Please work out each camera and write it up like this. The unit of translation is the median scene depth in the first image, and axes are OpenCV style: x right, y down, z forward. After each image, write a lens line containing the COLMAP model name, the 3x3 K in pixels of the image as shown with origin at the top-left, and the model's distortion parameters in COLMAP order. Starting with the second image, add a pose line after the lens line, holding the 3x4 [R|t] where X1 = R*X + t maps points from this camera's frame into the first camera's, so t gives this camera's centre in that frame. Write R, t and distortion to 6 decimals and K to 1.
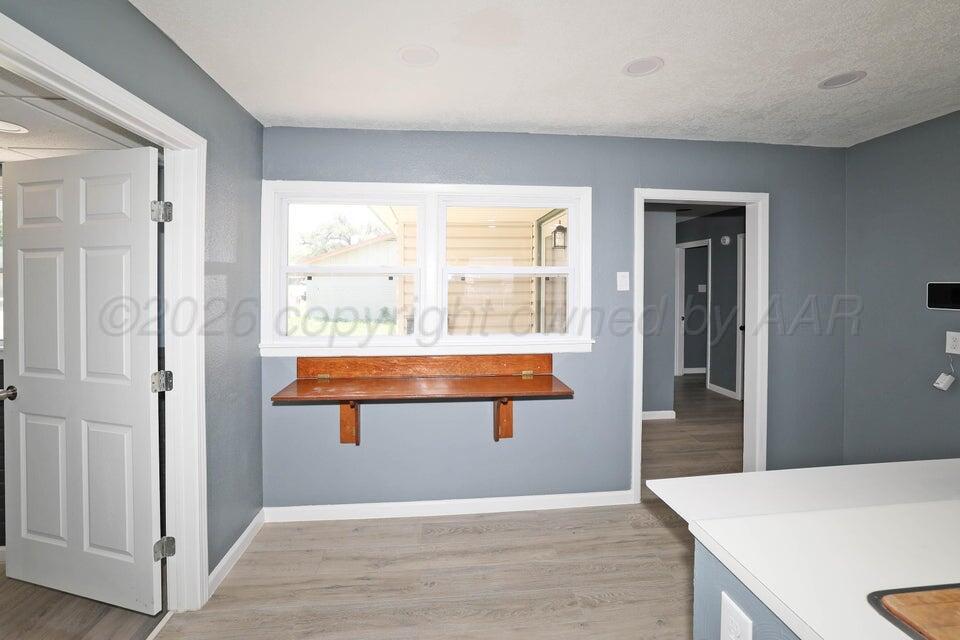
lens RADIAL K [[438.9, 0, 479.0], [0, 438.9, 285.8], [0, 0, 1]] dist [-0.024102, 0.000012]
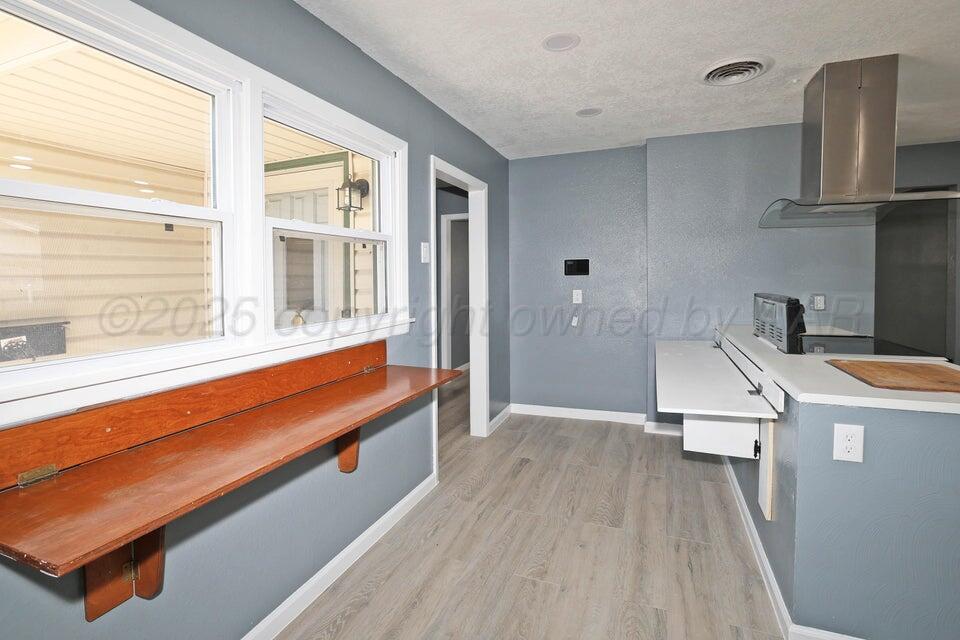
lens RADIAL K [[463.4, 0, 478.4], [0, 463.4, 288.0], [0, 0, 1]] dist [-0.000587, 0.000027]
pose [[0.452614, -0.030020, 0.891201, -0.585799], [0.019572, 0.999527, 0.023729, 0.049355], [-0.891492, 0.006702, 0.452987, 0.522575]]
